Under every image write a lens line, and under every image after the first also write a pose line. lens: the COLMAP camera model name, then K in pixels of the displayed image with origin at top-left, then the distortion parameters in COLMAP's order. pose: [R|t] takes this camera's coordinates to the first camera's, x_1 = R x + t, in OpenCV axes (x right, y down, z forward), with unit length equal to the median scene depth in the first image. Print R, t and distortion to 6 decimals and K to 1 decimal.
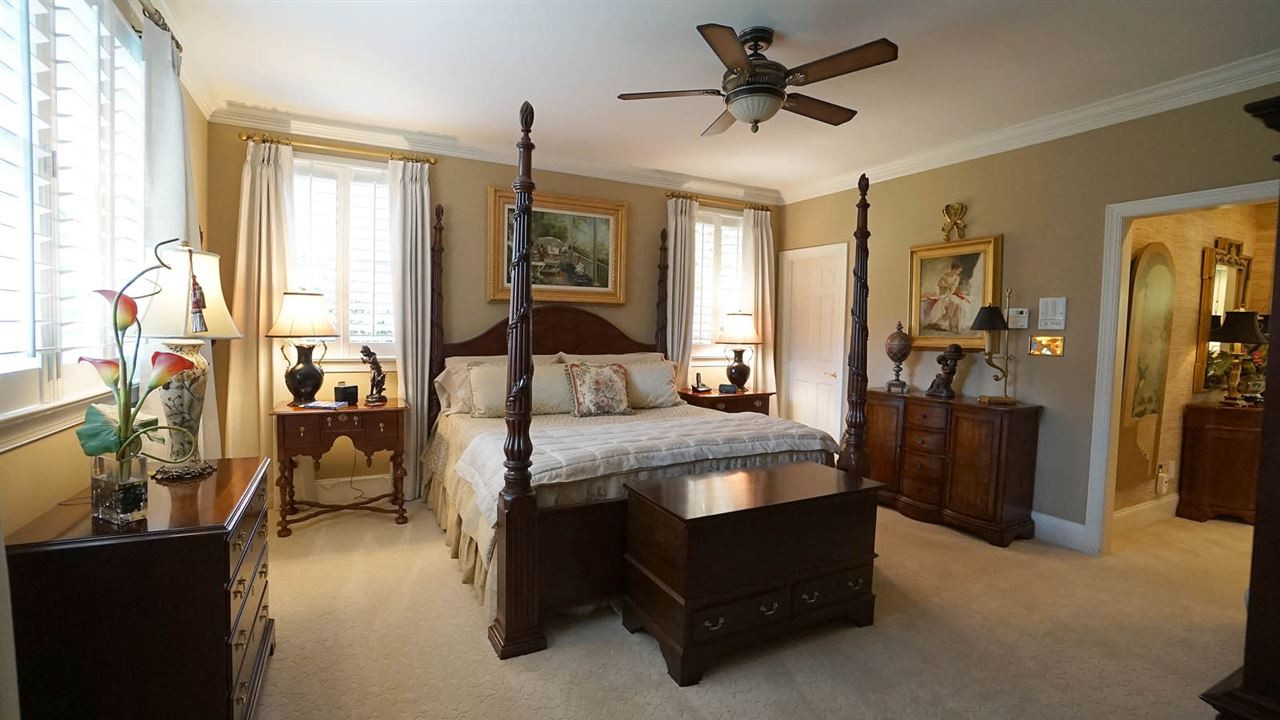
lens RADIAL K [[571.9, 0, 637.5], [0, 571.9, 354.5], [0, 0, 1]] dist [-0.024559, 0.003636]
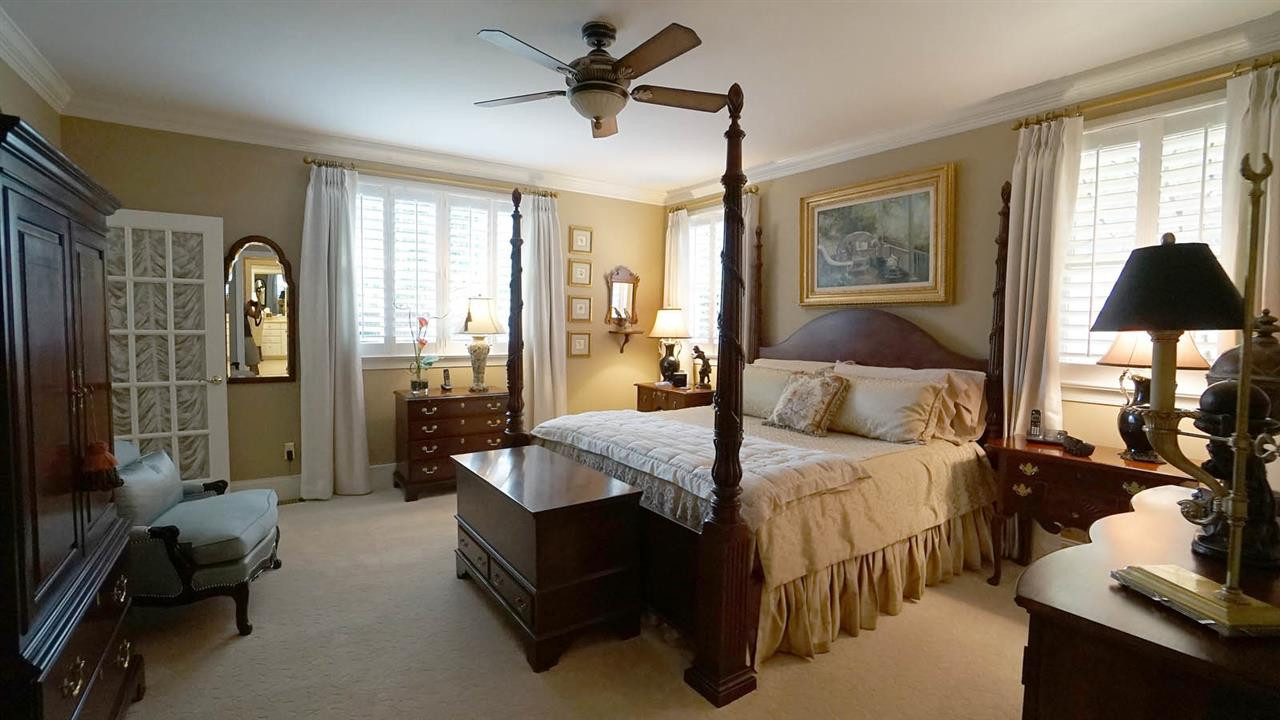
lens RADIAL K [[571.9, 0, 638.8], [0, 571.9, 361.3], [0, 0, 1]] dist [-0.024559, 0.003636]
pose [[0.123451, 0.057969, -0.990656, 0.686594], [-0.043197, 0.997660, 0.052996, -0.034812], [0.991410, 0.036251, 0.125666, 0.544323]]
